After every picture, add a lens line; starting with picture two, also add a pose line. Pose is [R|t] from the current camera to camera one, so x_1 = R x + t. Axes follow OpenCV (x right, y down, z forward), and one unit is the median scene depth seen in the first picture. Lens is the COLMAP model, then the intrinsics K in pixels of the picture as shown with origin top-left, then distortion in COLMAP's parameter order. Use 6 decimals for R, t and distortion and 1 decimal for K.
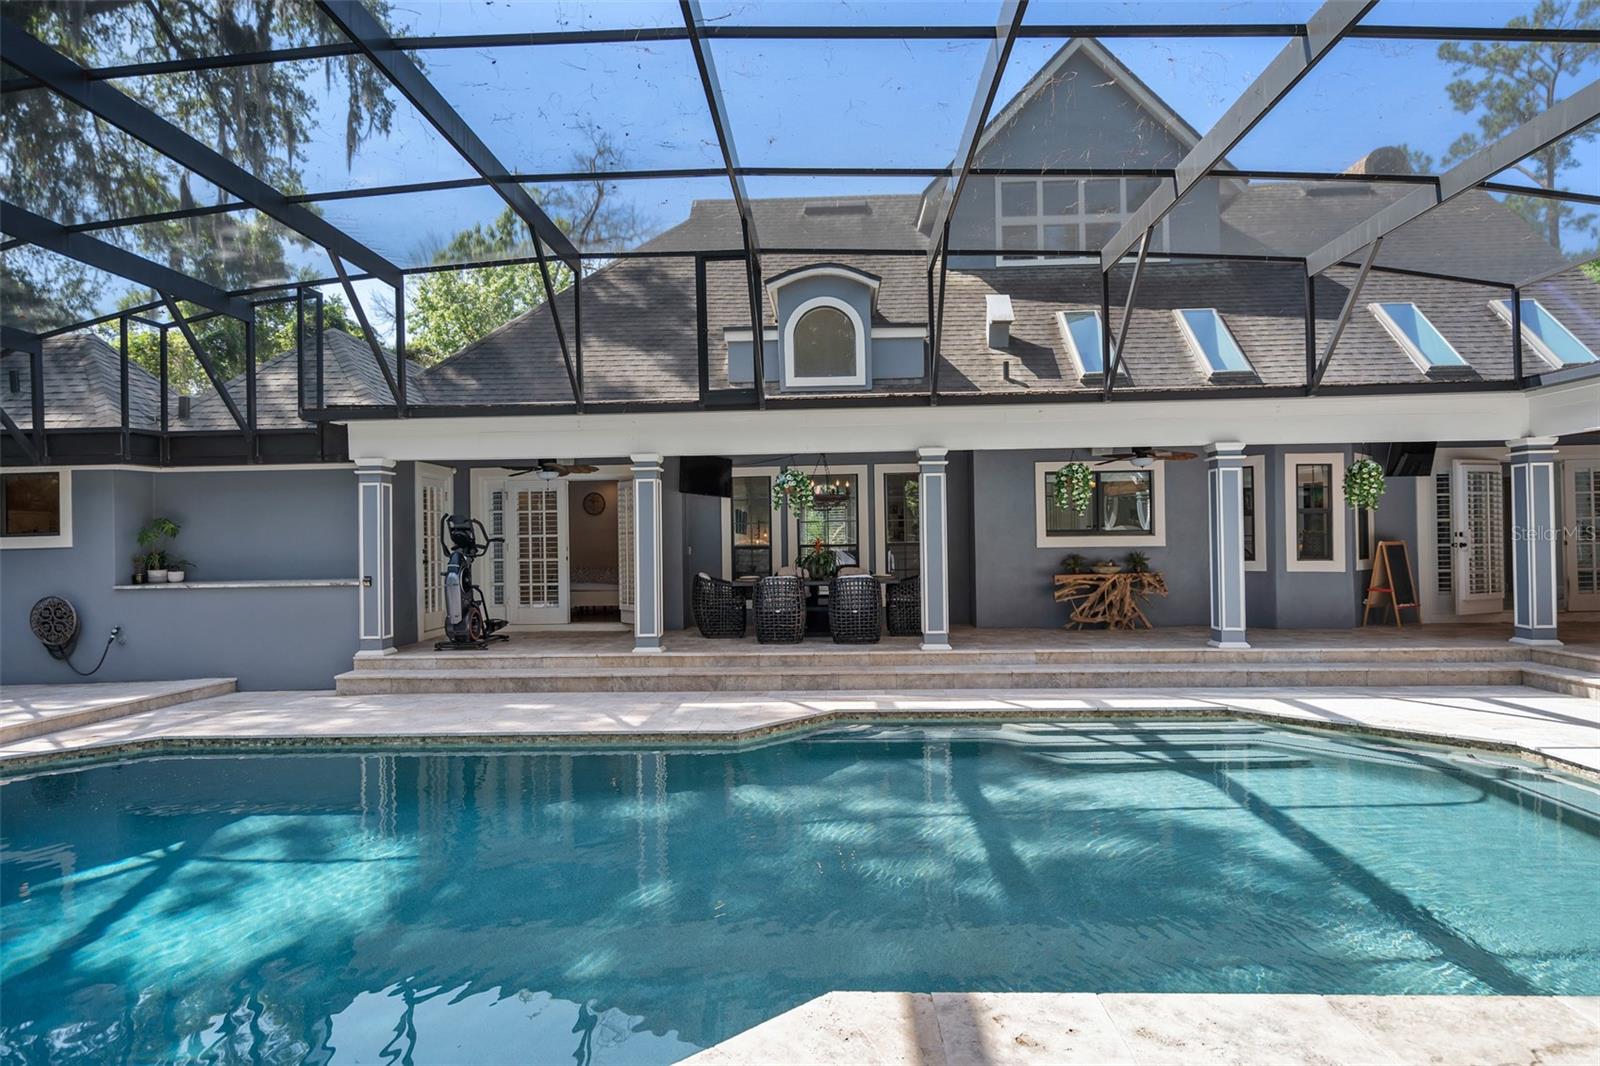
lens RADIAL K [[916.4, 0, 799.6], [0, 916.4, 538.9], [0, 0, 1]] dist [0.002913, -0.007383]
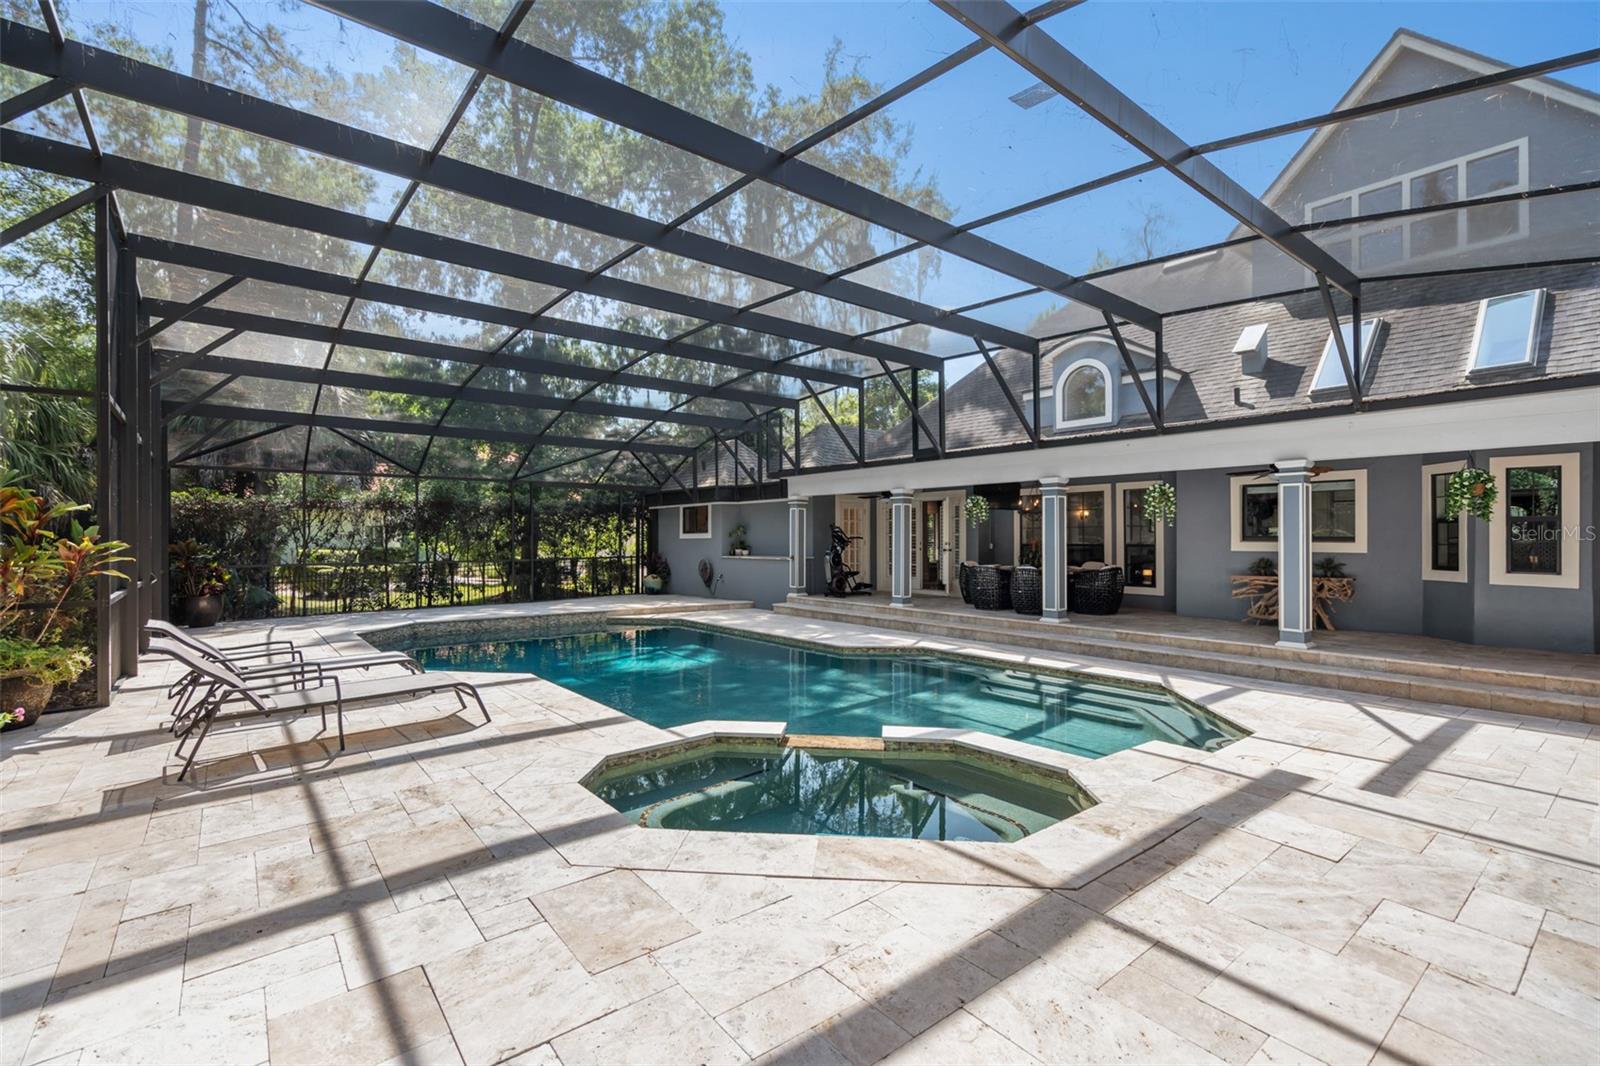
lens RADIAL K [[721.8, 0, 785.0], [0, 721.8, 529.5], [0, 0, 1]] dist [-0.001503, 0.000230]
pose [[0.644816, 0.004690, -0.764324, 0.630855], [-0.012228, 0.999916, -0.004181, -0.007520], [0.764240, 0.012043, 0.644819, -0.005506]]
